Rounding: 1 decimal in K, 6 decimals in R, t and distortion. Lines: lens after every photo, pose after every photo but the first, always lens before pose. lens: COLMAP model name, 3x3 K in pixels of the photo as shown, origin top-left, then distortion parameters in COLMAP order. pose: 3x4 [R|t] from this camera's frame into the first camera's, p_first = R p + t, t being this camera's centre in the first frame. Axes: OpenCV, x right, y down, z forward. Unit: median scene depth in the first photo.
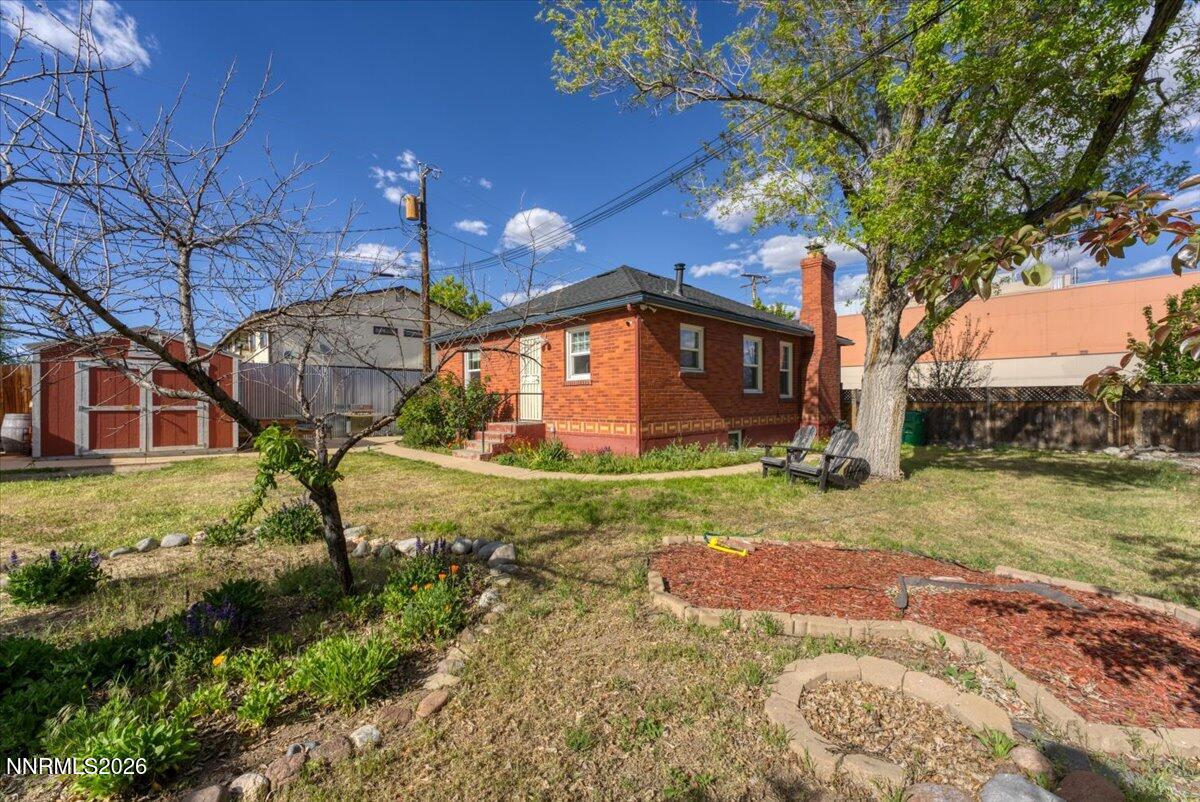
lens RADIAL K [[493.6, 0, 600.0], [0, 493.6, 401.0], [0, 0, 1]] dist [-0.007629, -0.000250]
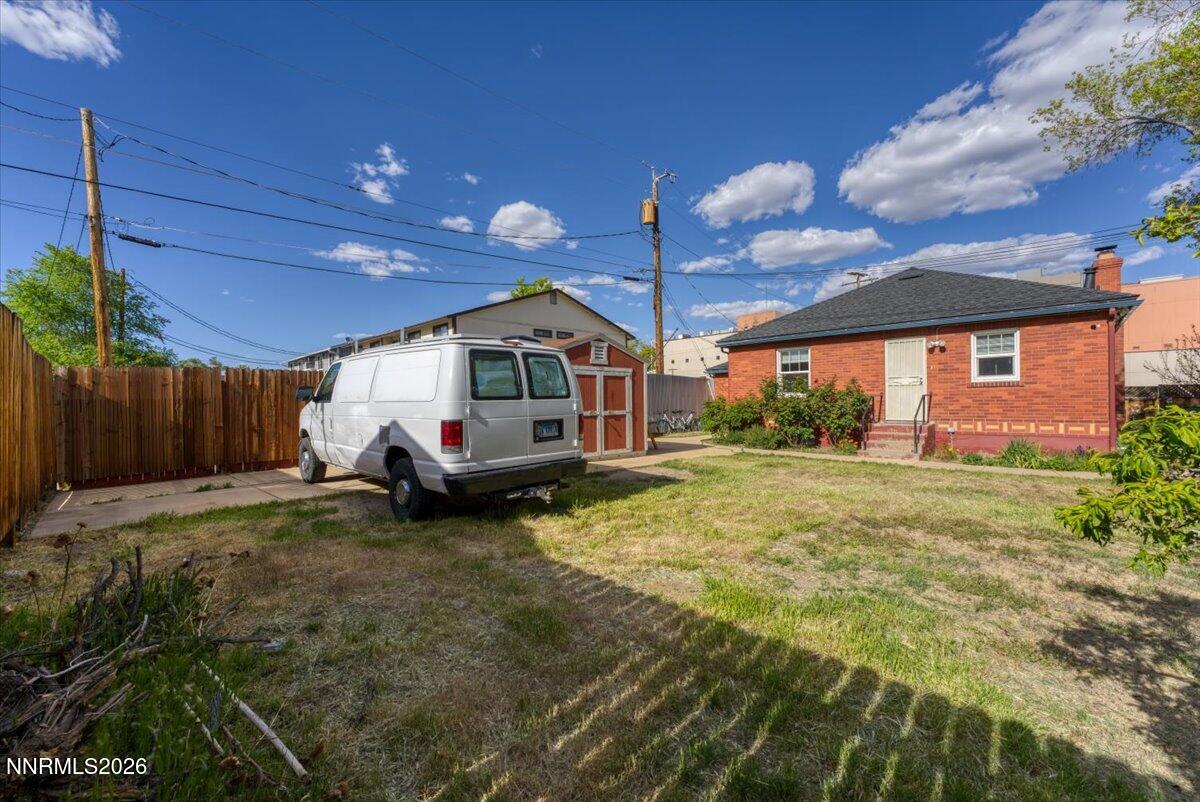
lens RADIAL K [[501.7, 0, 600.0], [0, 501.7, 401.0], [0, 0, 1]] dist [0.000640, -0.000109]
pose [[0.999927, -0.010391, -0.006242, -0.866258], [0.010407, 0.999943, 0.002486, -0.012916], [0.006216, -0.002551, 0.999977, -0.051324]]
